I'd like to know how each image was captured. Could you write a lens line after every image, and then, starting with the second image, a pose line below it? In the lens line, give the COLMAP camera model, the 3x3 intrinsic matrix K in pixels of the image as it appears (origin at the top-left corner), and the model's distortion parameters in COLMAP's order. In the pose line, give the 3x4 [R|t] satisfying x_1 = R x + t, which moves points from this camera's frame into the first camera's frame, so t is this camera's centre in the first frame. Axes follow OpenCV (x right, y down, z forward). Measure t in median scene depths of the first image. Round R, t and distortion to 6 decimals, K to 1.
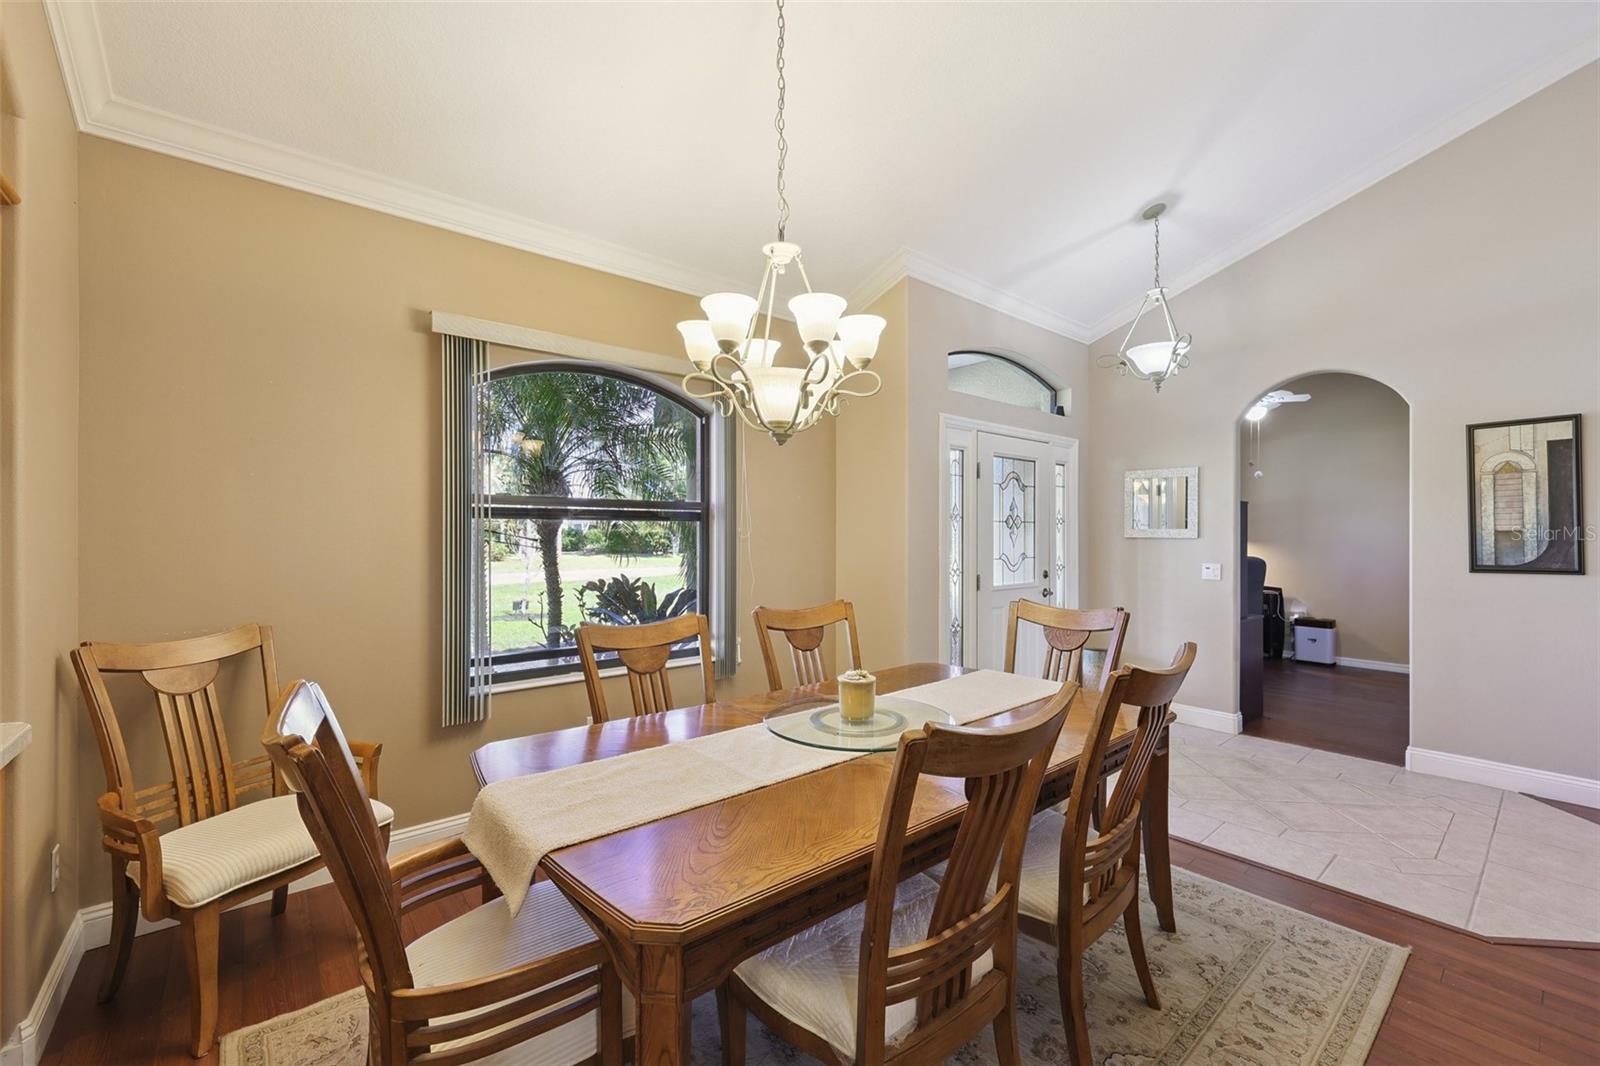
lens RADIAL K [[645.3, 0, 802.7], [0, 645.3, 532.0], [0, 0, 1]] dist [0.002248, -0.000179]
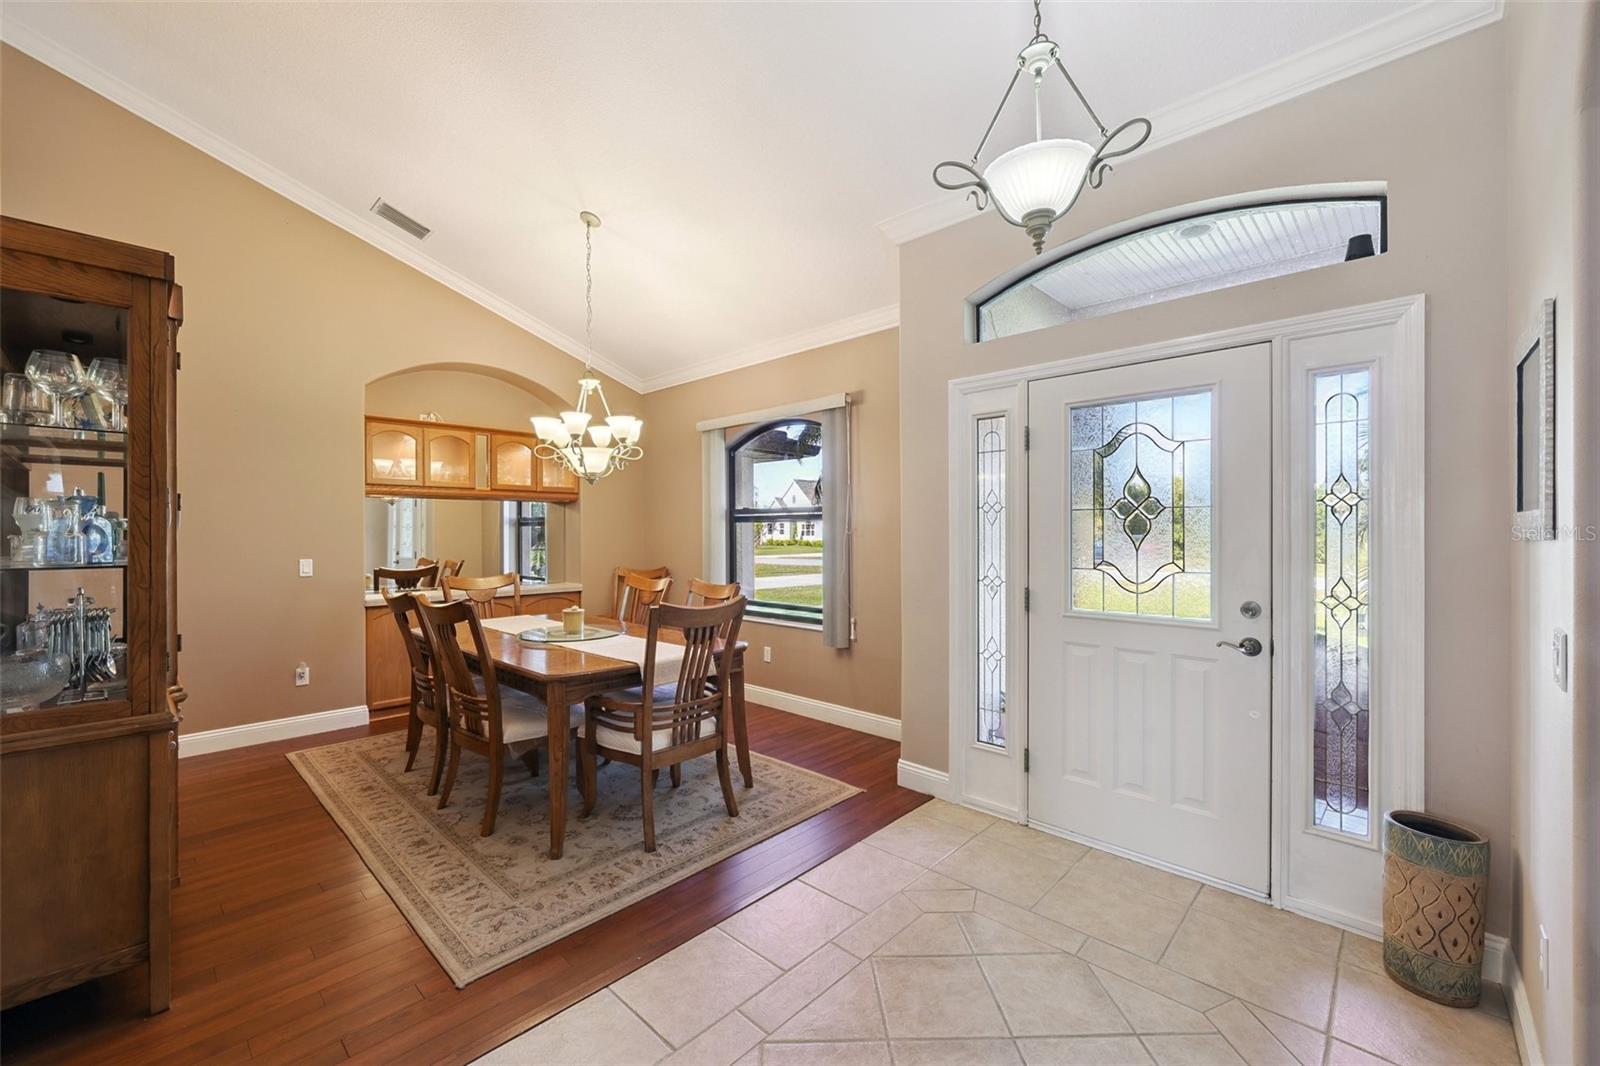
lens RADIAL K [[645.3, 0, 802.3], [0, 645.3, 534.4], [0, 0, 1]] dist [0.002248, -0.000179]
pose [[0.132797, 0.001074, -0.991143, 1.895912], [0.002467, 0.999996, 0.001415, 0.014948], [0.991140, -0.002633, 0.132794, 1.353493]]
